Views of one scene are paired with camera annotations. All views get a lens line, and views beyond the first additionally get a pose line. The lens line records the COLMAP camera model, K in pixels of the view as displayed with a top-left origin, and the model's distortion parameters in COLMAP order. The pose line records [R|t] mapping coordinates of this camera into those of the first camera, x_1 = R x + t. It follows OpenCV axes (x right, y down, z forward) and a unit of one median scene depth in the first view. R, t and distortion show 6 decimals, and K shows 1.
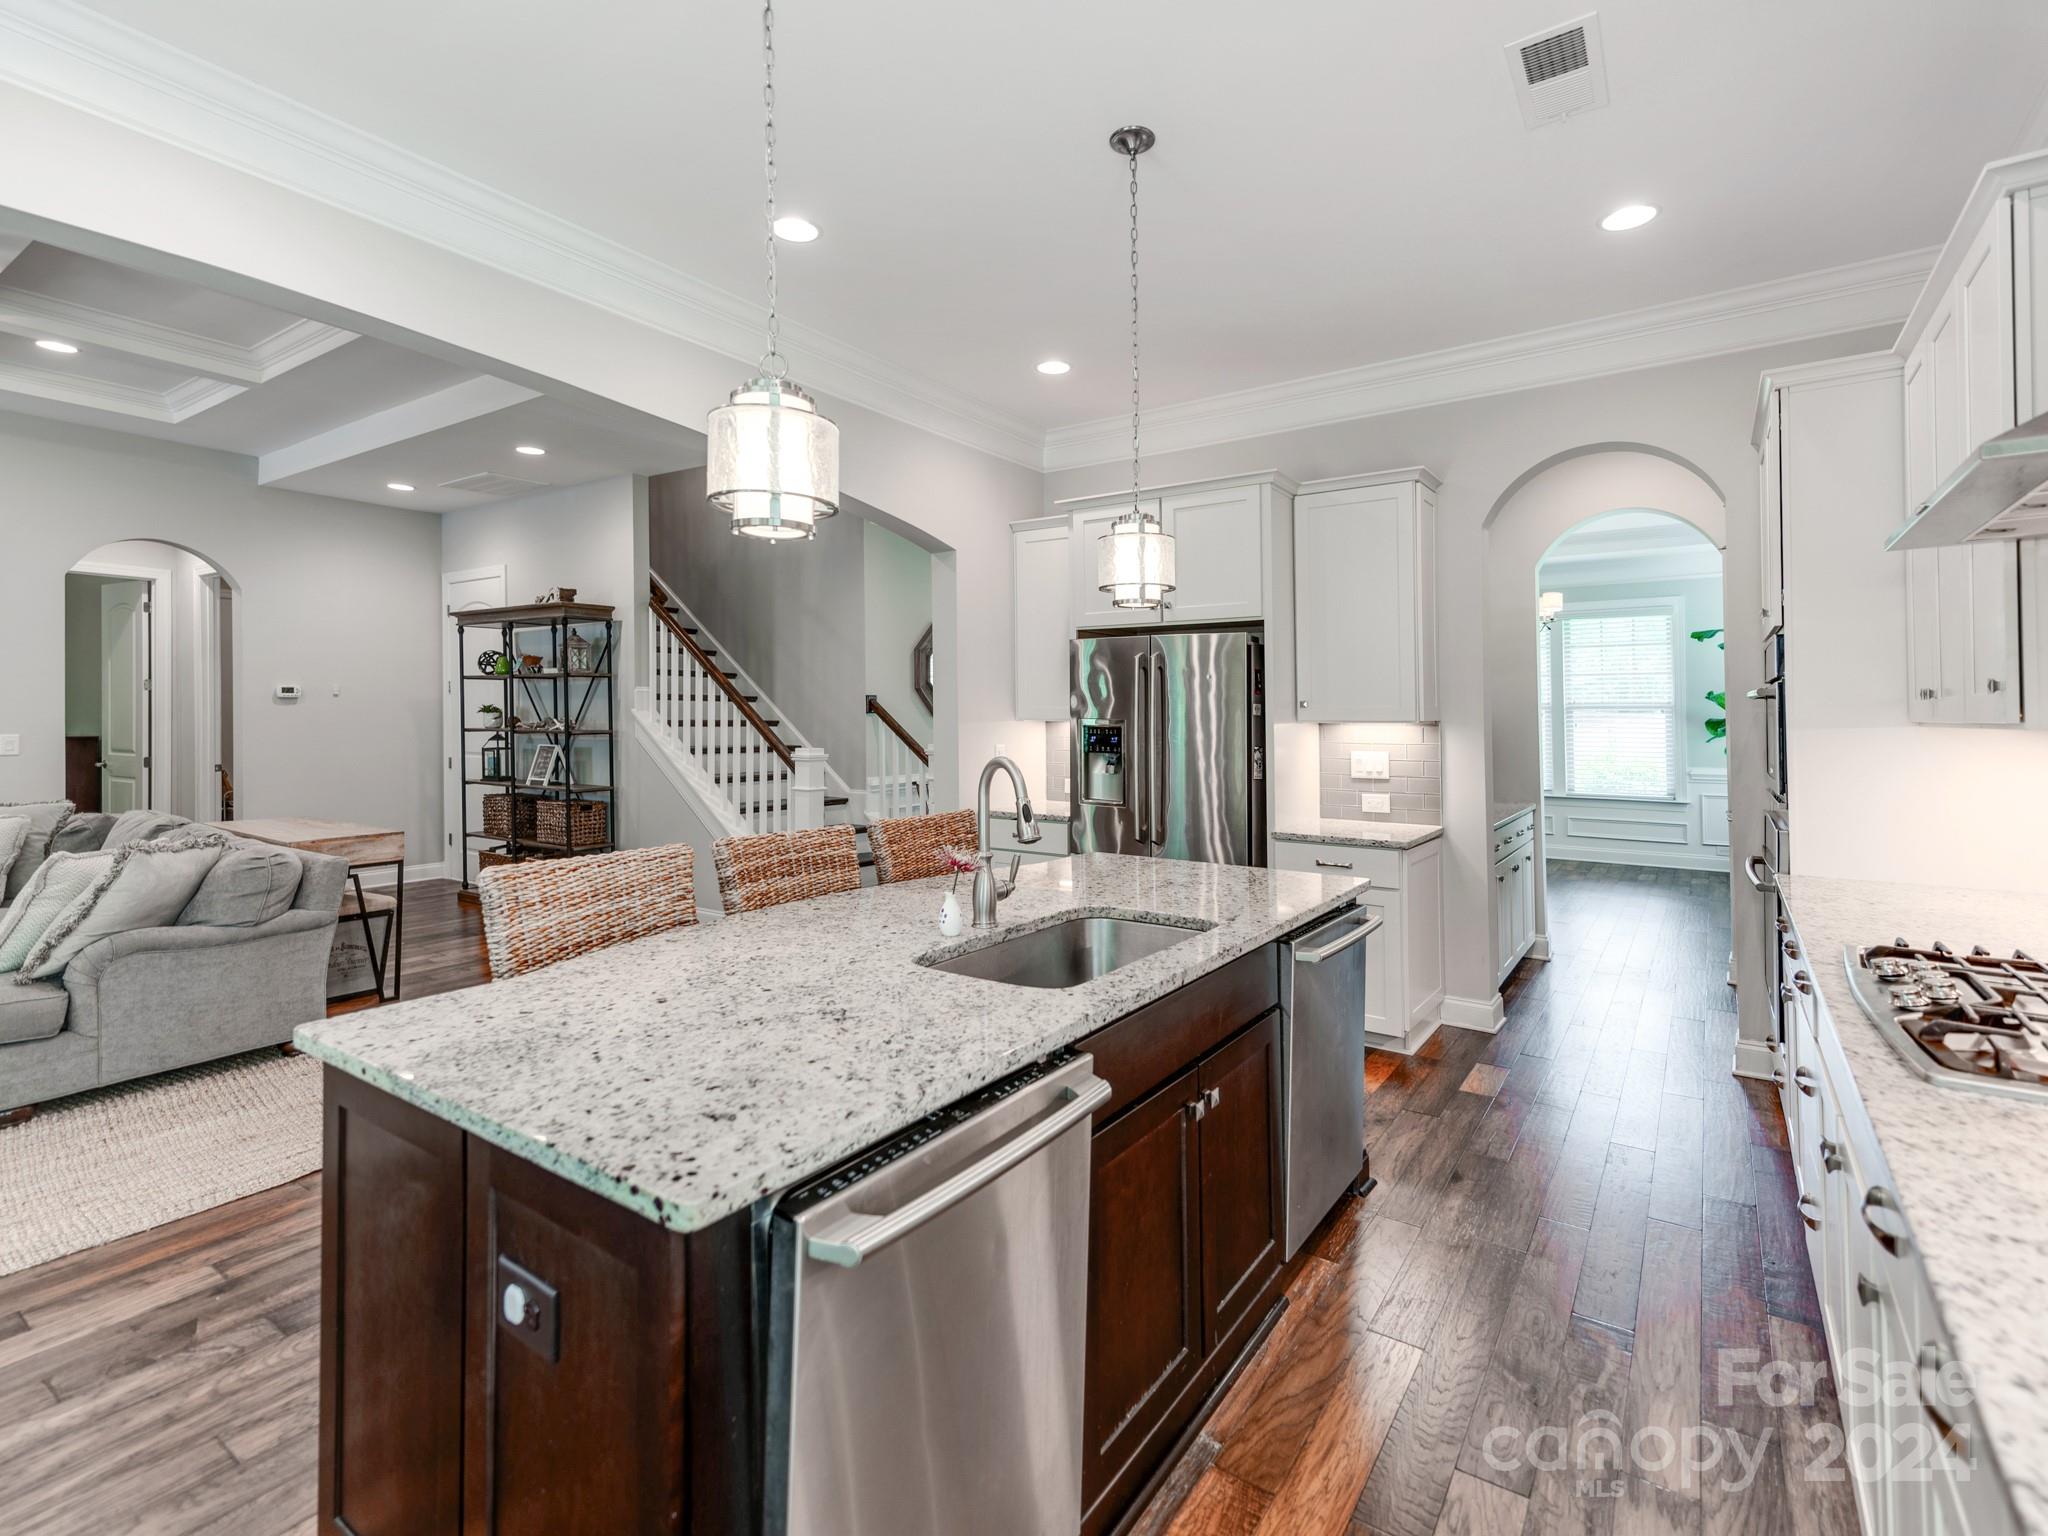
lens RADIAL K [[953.0, 0, 1061.3], [0, 953.0, 726.9], [0, 0, 1]] dist [0.020981, -0.003949]
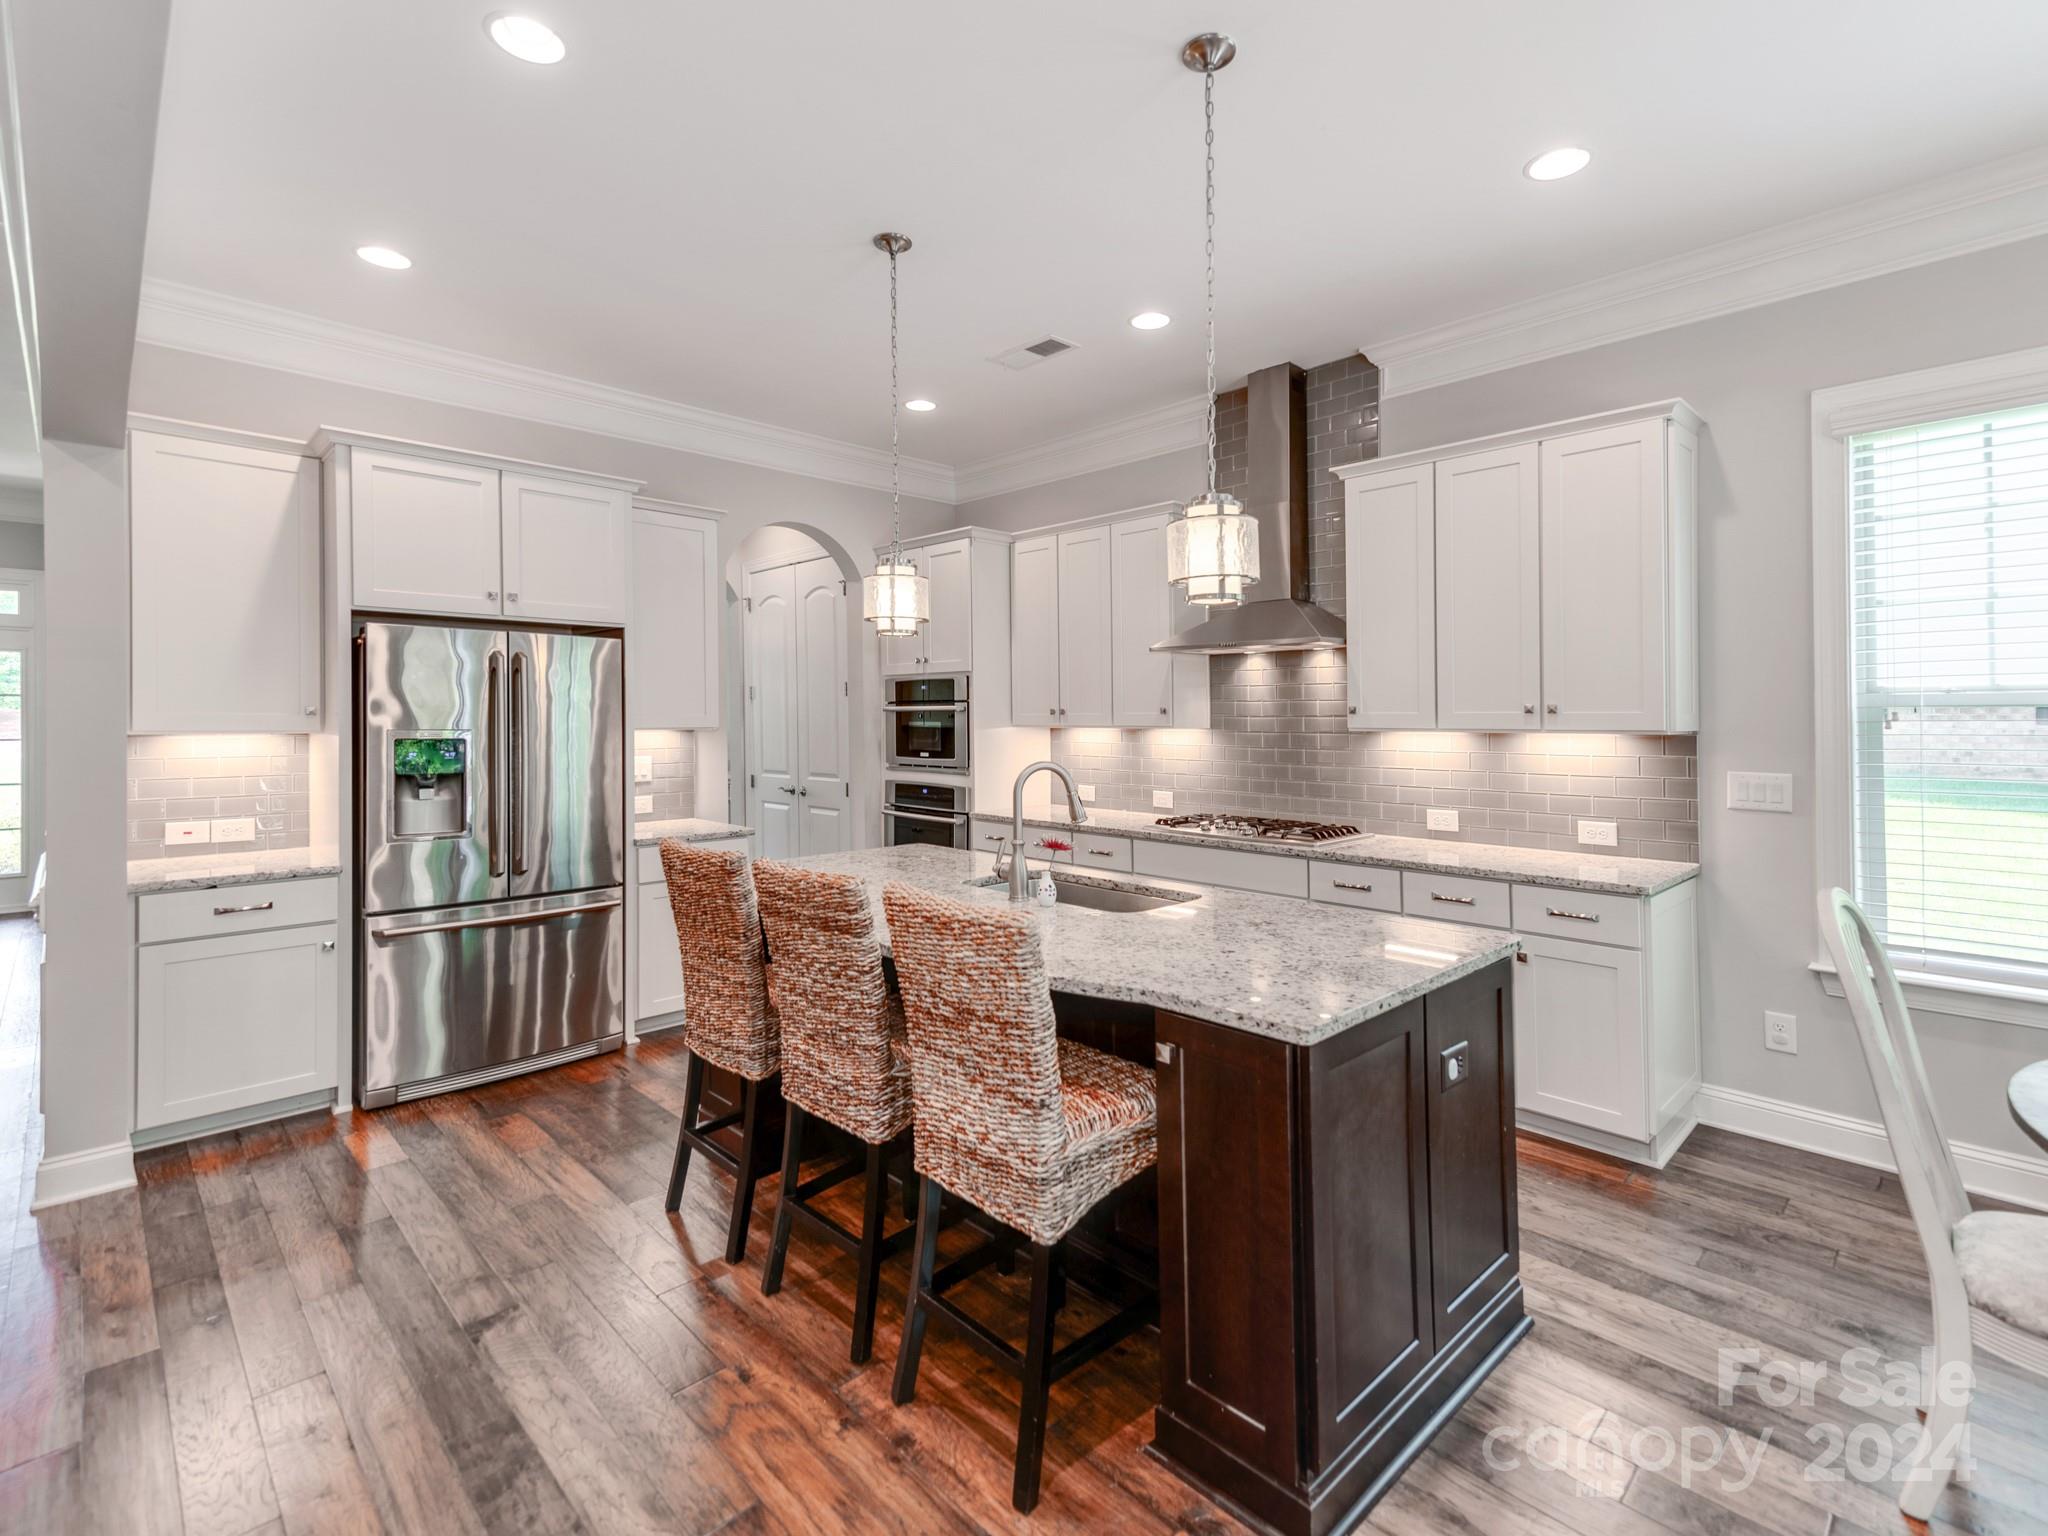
lens RADIAL K [[953.0, 0, 1013.0], [0, 953.0, 723.9], [0, 0, 1]] dist [0.020981, -0.003949]
pose [[0.231987, -0.011344, 0.972653, -0.411801], [0.010668, 0.999902, 0.009118, -0.010777], [-0.972660, 0.008261, 0.232085, 0.234021]]
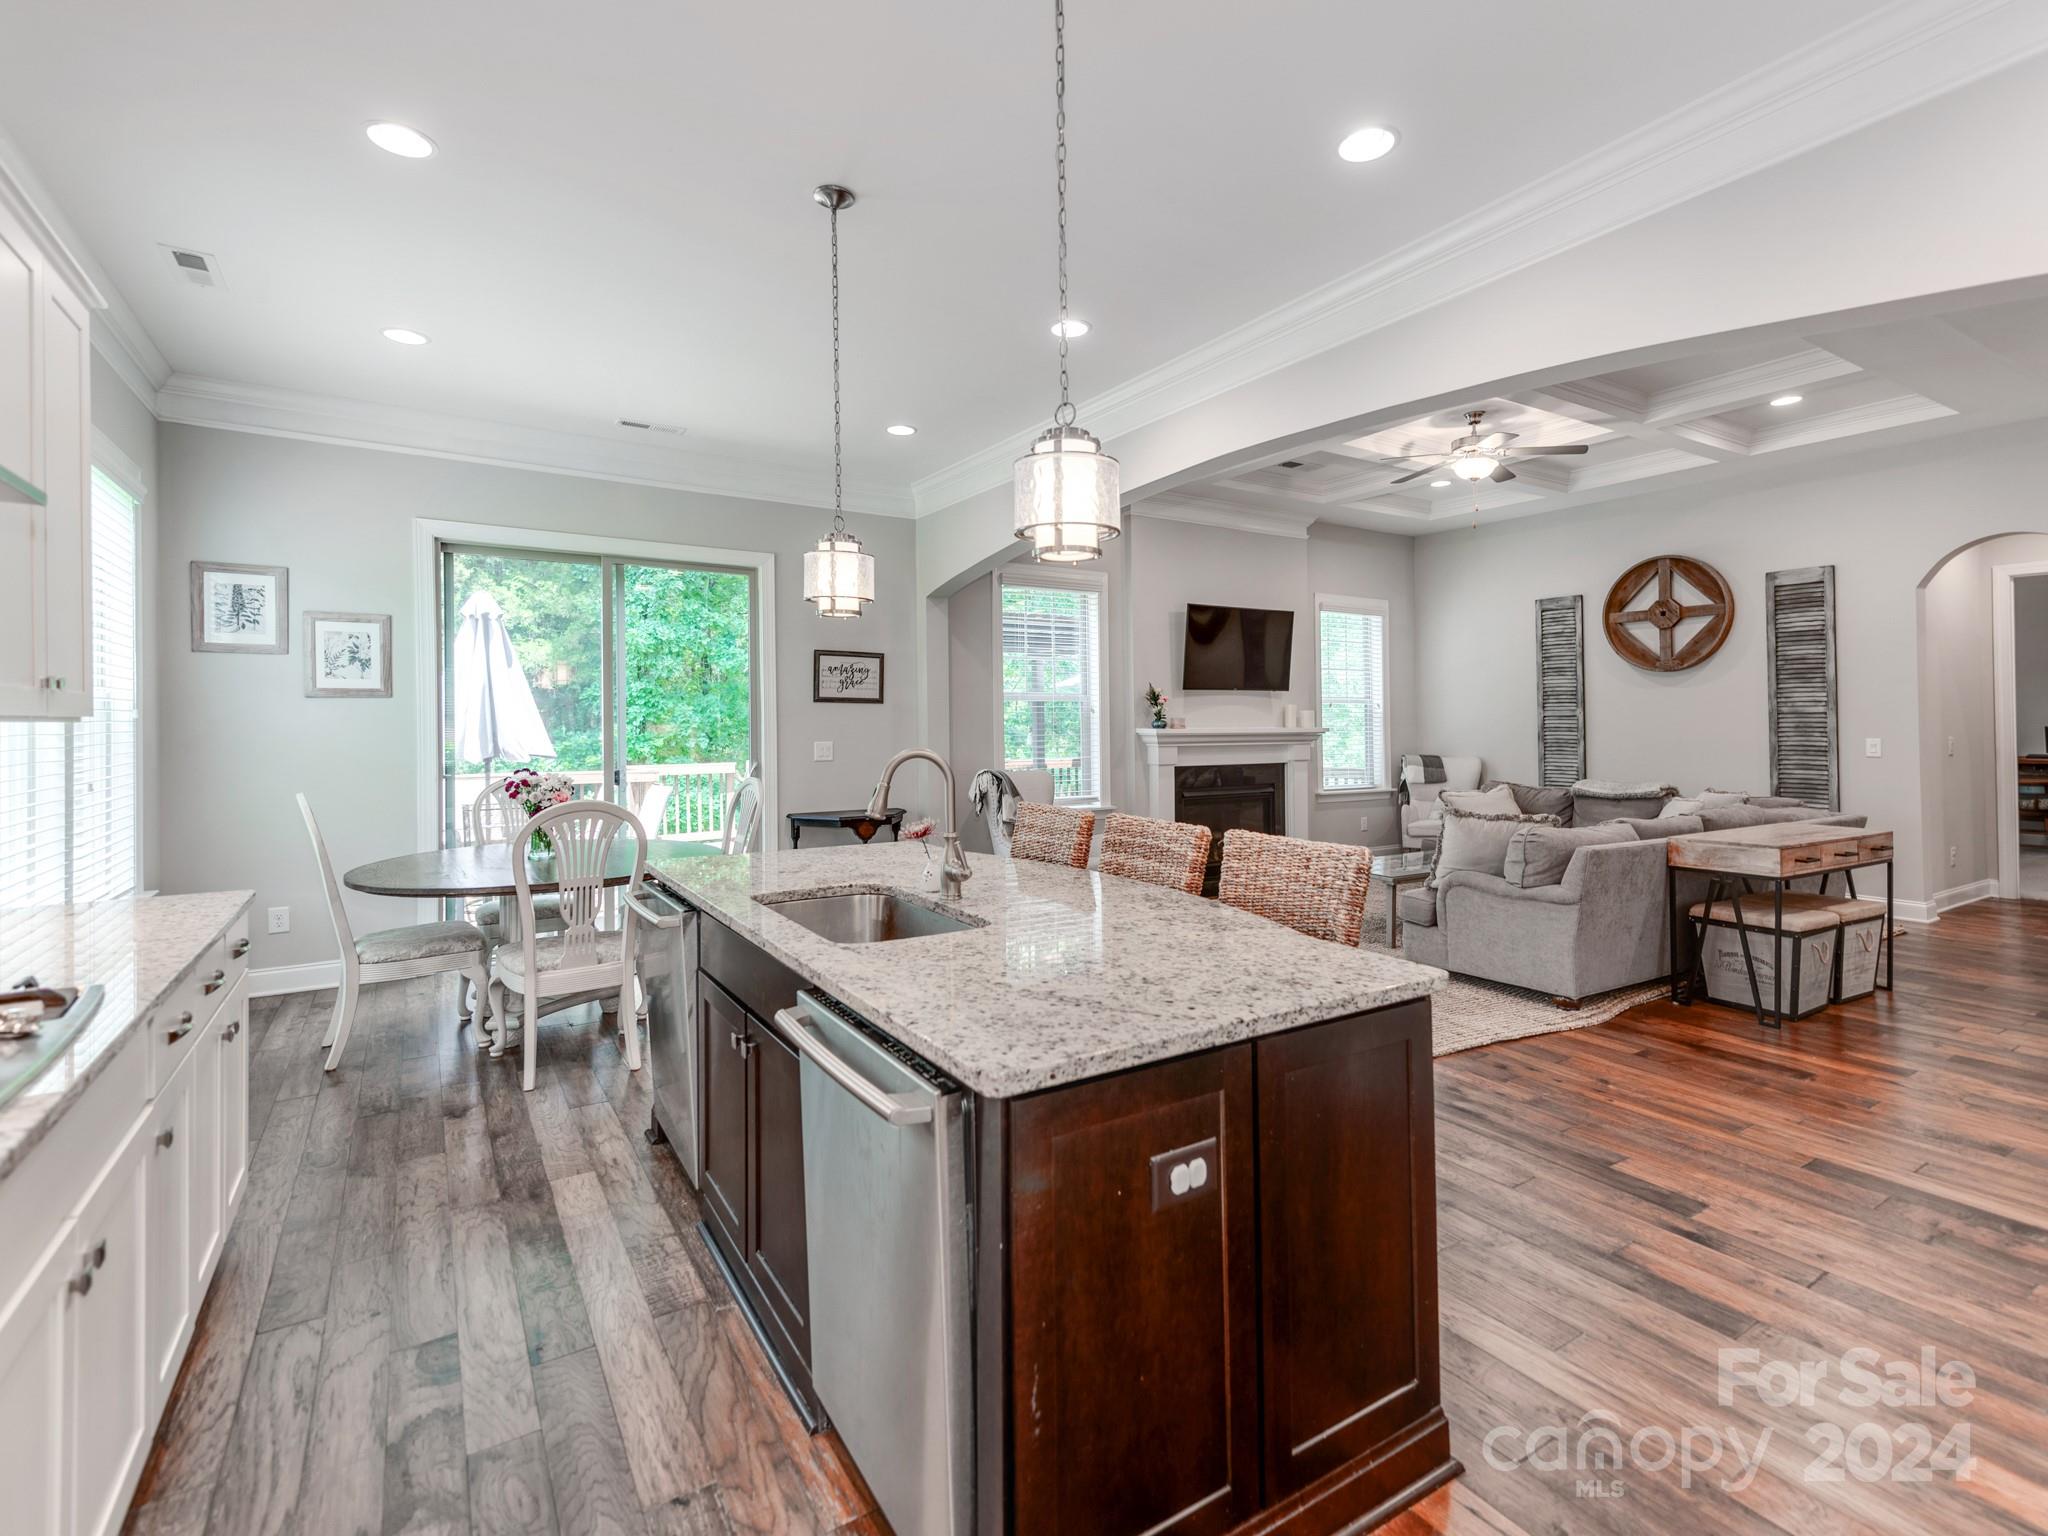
lens RADIAL K [[953.0, 0, 1017.8], [0, 953.0, 710.4], [0, 0, 1]] dist [0.020981, -0.003949]
pose [[-0.407792, -0.016565, -0.912925, 0.308091], [-0.008817, 0.999860, -0.014204, -0.000335], [0.913032, 0.002257, -0.407881, 0.500372]]
